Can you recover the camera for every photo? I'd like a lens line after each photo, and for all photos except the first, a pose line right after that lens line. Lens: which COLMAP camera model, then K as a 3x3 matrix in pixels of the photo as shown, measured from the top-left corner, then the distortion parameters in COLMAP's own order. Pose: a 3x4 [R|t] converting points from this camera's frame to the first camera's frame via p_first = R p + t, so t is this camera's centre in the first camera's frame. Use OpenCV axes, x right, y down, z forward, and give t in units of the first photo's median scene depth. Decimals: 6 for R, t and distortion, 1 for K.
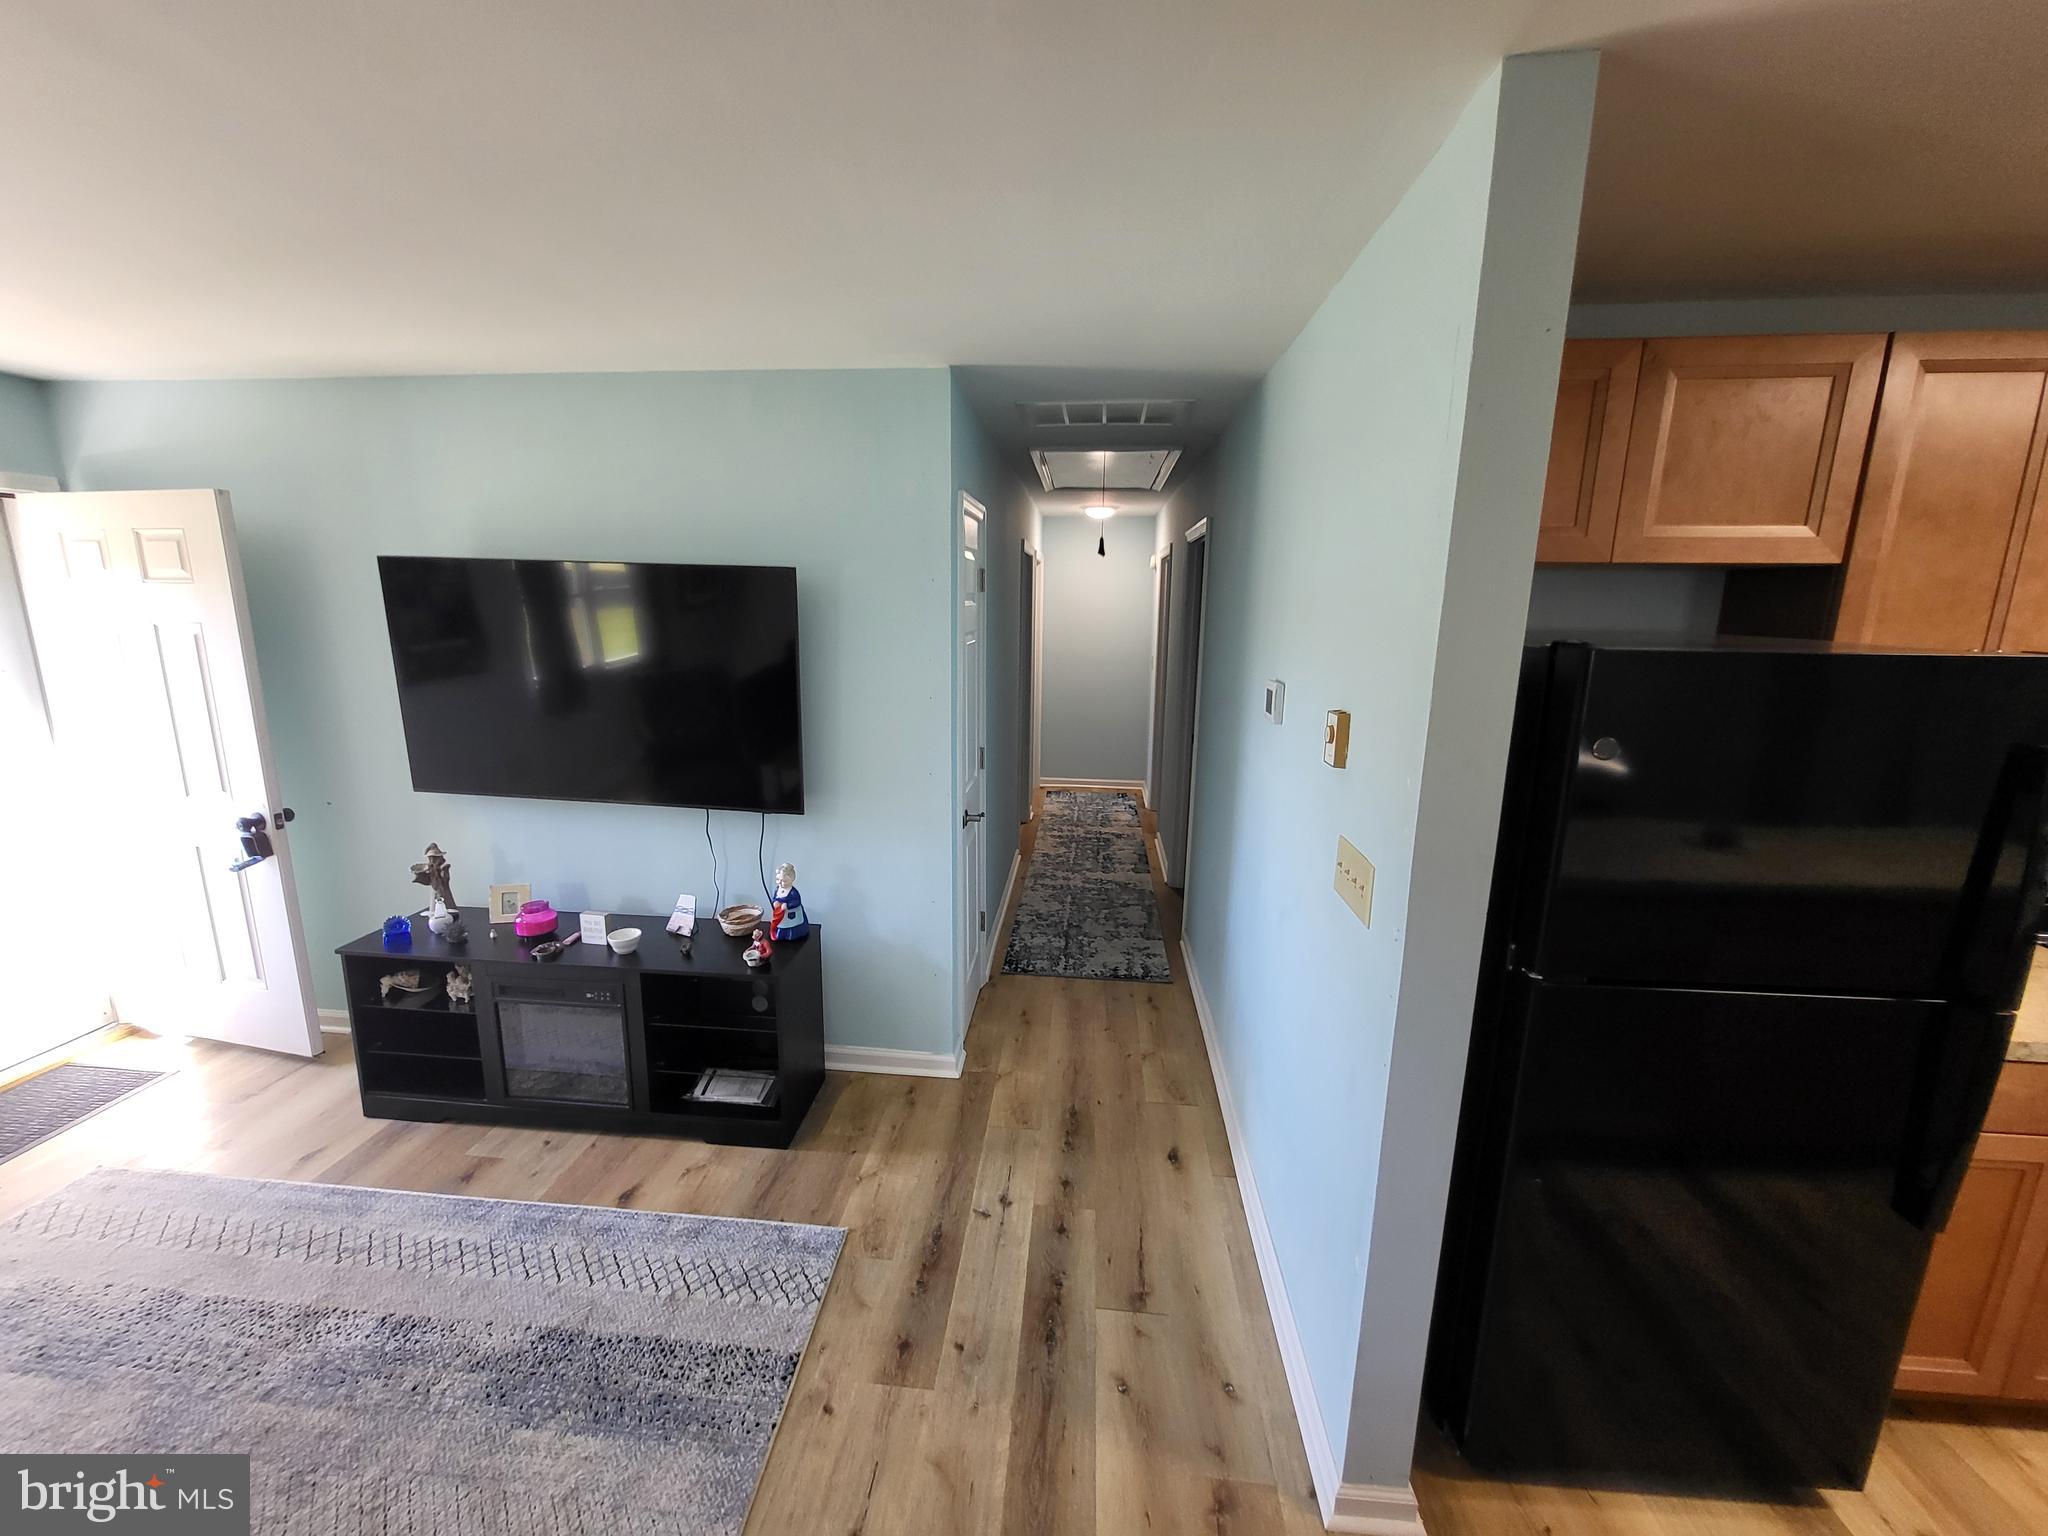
lens RADIAL K [[819.2, 0, 1020.4], [0, 819.2, 751.3], [0, 0, 1]] dist [0.000352, -0.000526]
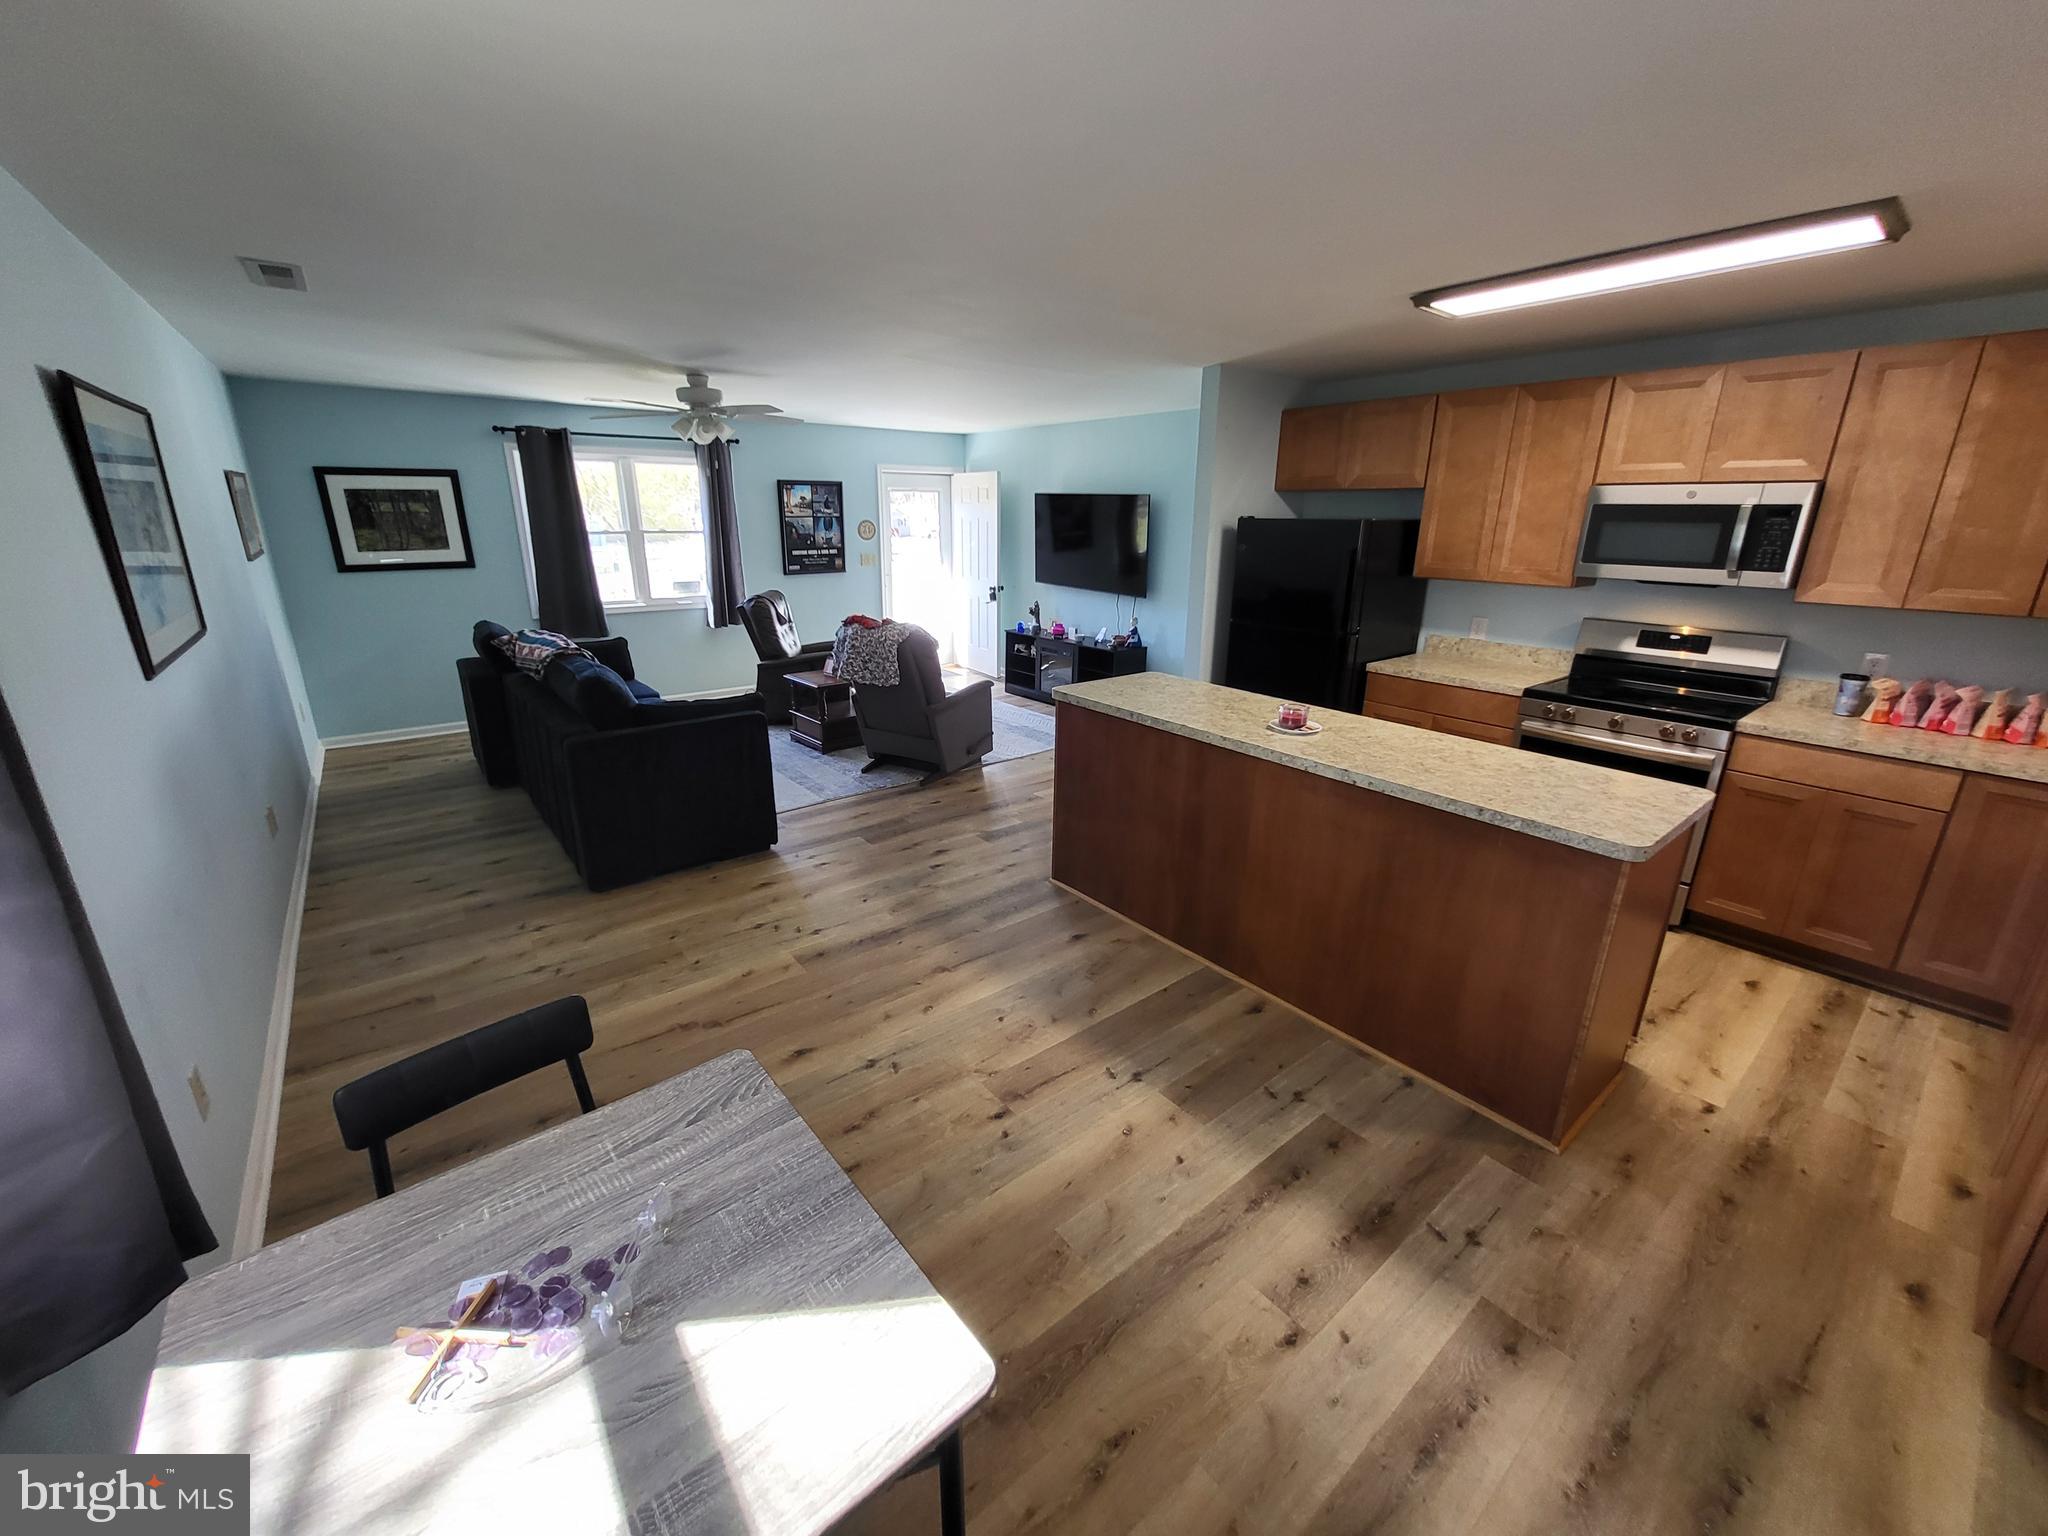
lens RADIAL K [[813.4, 0, 1013.6], [0, 813.4, 793.5], [0, 0, 1]] dist [0.000199, -0.000120]
pose [[0.699207, 0.228360, -0.677467, 1.268190], [-0.134038, 0.972683, 0.189532, 0.240240], [0.702242, -0.041716, 0.710715, -1.060599]]
